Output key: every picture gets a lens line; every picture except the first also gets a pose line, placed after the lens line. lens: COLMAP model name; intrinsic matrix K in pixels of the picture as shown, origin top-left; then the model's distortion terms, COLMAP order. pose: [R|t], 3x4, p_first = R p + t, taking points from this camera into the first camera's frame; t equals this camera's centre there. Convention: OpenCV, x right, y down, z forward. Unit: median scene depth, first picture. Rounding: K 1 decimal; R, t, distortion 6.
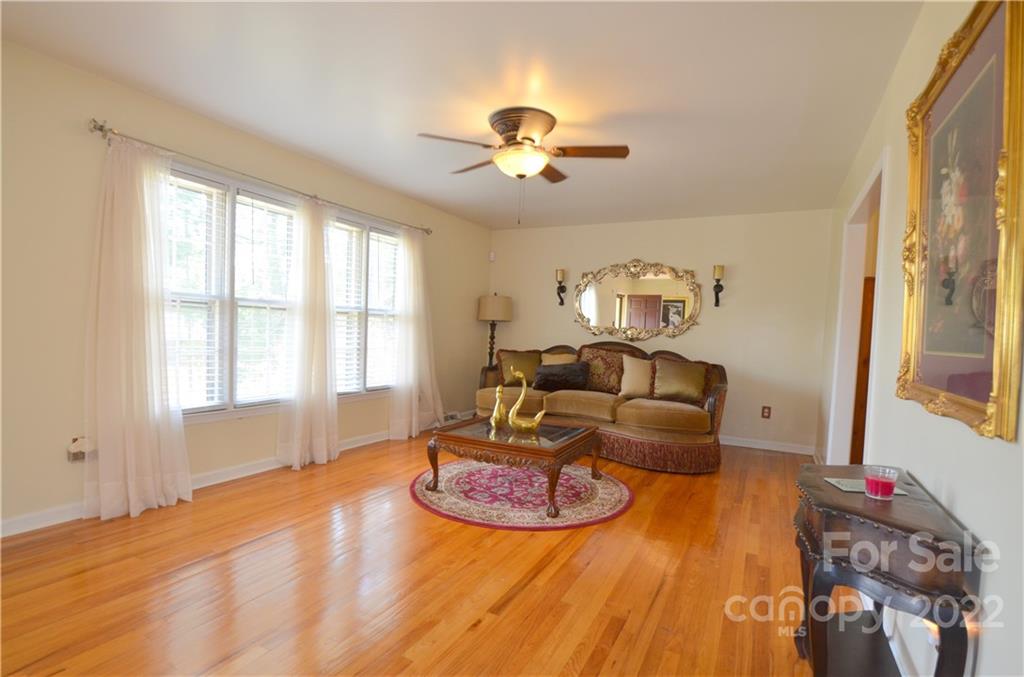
lens RADIAL K [[517.8, 0, 512.0], [0, 517.8, 338.5], [0, 0, 1]] dist [-0.001659, -0.000551]
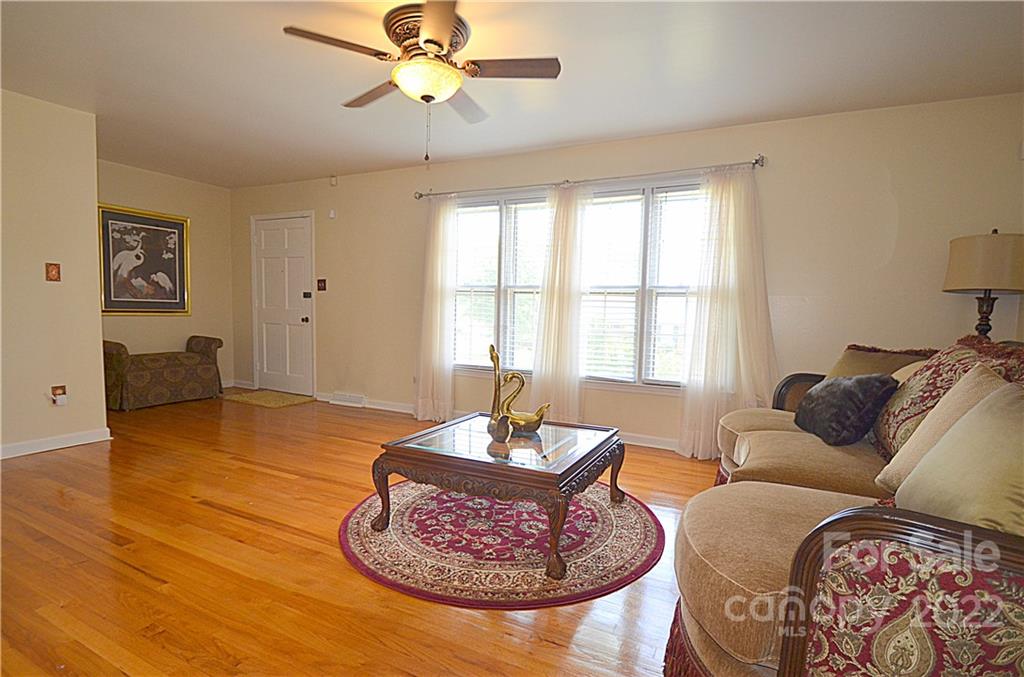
lens RADIAL K [[499.2, 0, 516.1], [0, 499.2, 351.4], [0, 0, 1]] dist [-0.005456, -0.001220]
pose [[-0.003506, 0.041916, -0.999115, 0.691673], [-0.040877, 0.998280, 0.042024, 0.029395], [0.999158, 0.040988, -0.001787, 1.008970]]
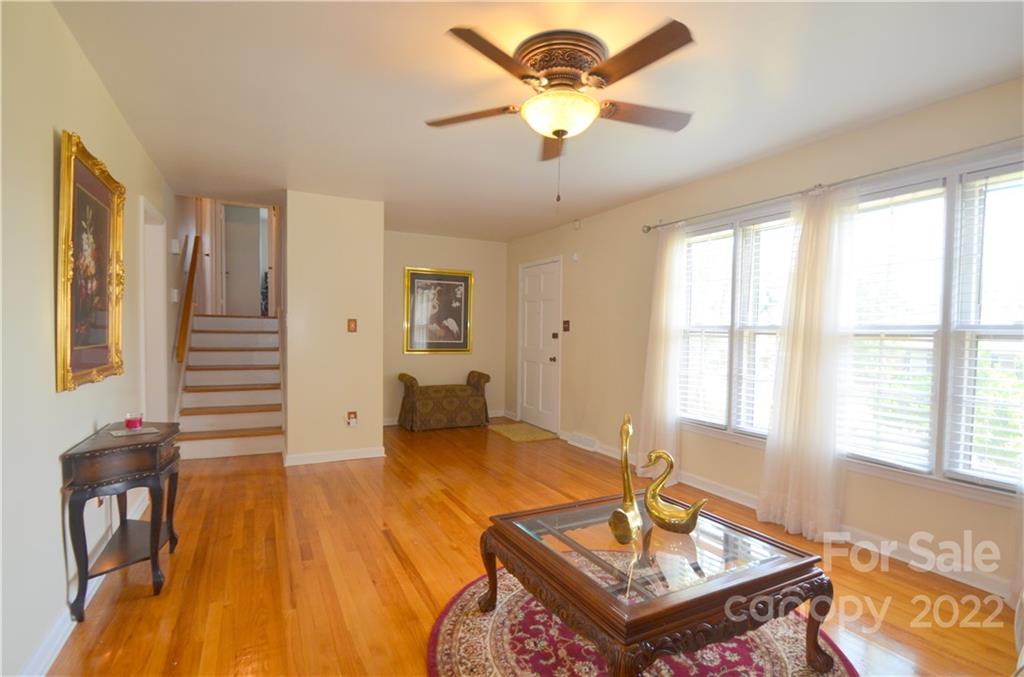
lens RADIAL K [[499.2, 0, 516.1], [0, 499.2, 351.4], [0, 0, 1]] dist [-0.005456, -0.001220]
pose [[-0.585931, -0.018247, -0.810156, 0.526078], [-0.051480, 0.998565, 0.014741, -0.018757], [0.808724, 0.050344, -0.586029, 1.190793]]
